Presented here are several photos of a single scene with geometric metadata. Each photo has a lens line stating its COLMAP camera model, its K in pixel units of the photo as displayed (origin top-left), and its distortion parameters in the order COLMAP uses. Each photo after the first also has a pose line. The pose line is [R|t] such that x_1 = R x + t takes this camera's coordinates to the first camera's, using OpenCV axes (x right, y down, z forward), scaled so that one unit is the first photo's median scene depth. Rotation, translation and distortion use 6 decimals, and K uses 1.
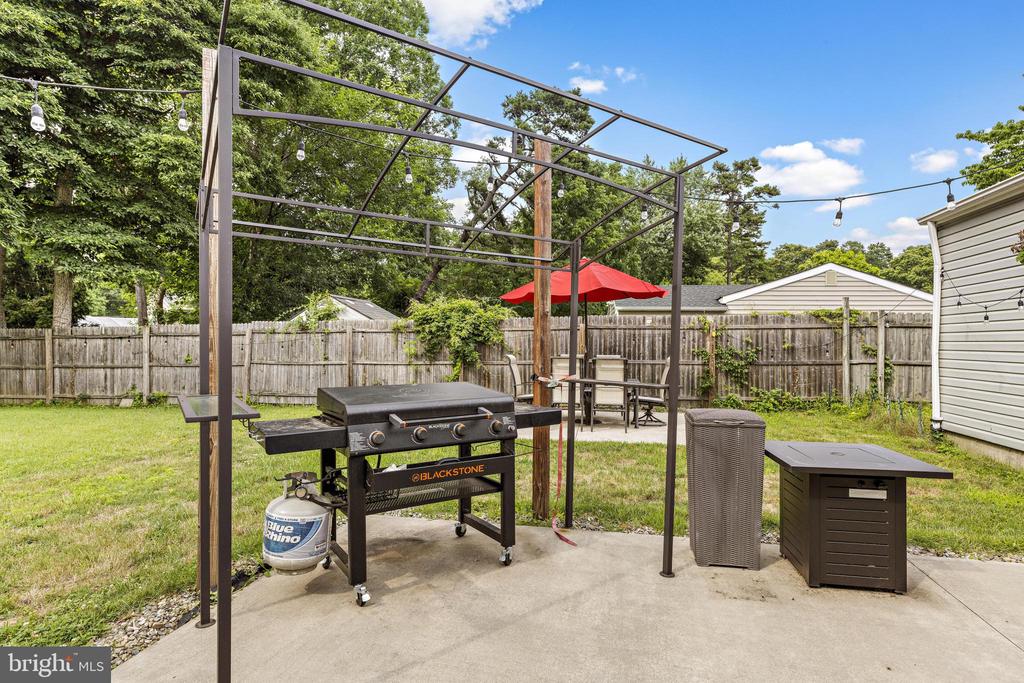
lens RADIAL K [[533.1, 0, 512.0], [0, 533.1, 341.5], [0, 0, 1]] dist [0.001905, 0.000458]
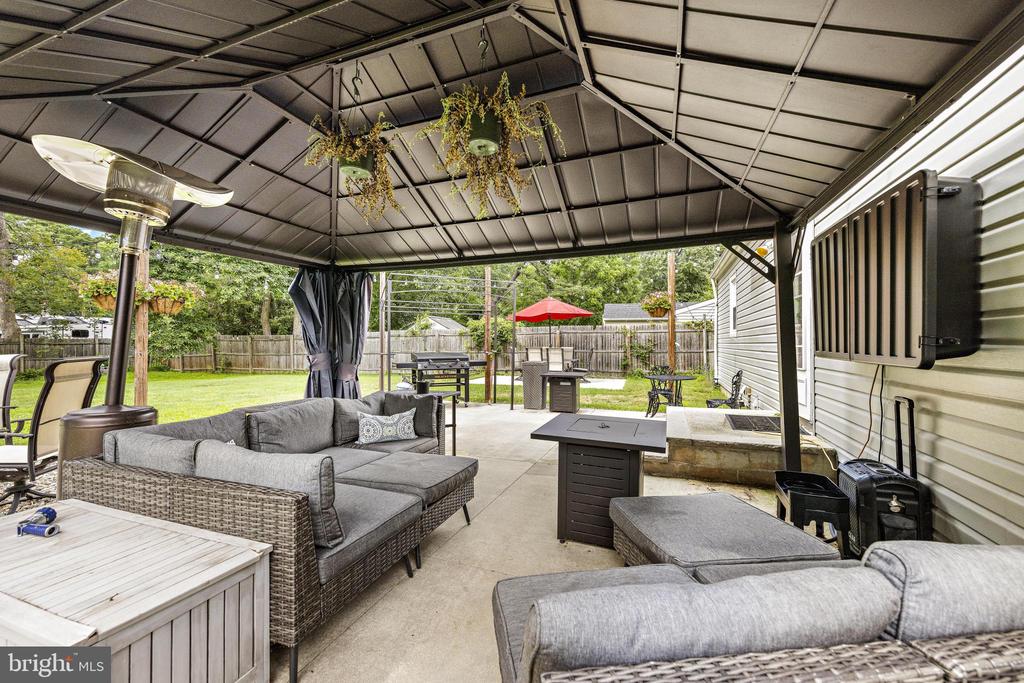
lens RADIAL K [[409.3, 0, 512.0], [0, 409.3, 341.5], [0, 0, 1]] dist [-0.000703, -0.000032]
pose [[0.988515, -0.004110, -0.151065, 0.182631], [0.004174, 0.999991, 0.000107, 0.004089], [0.151063, -0.000736, 0.988524, -0.407267]]
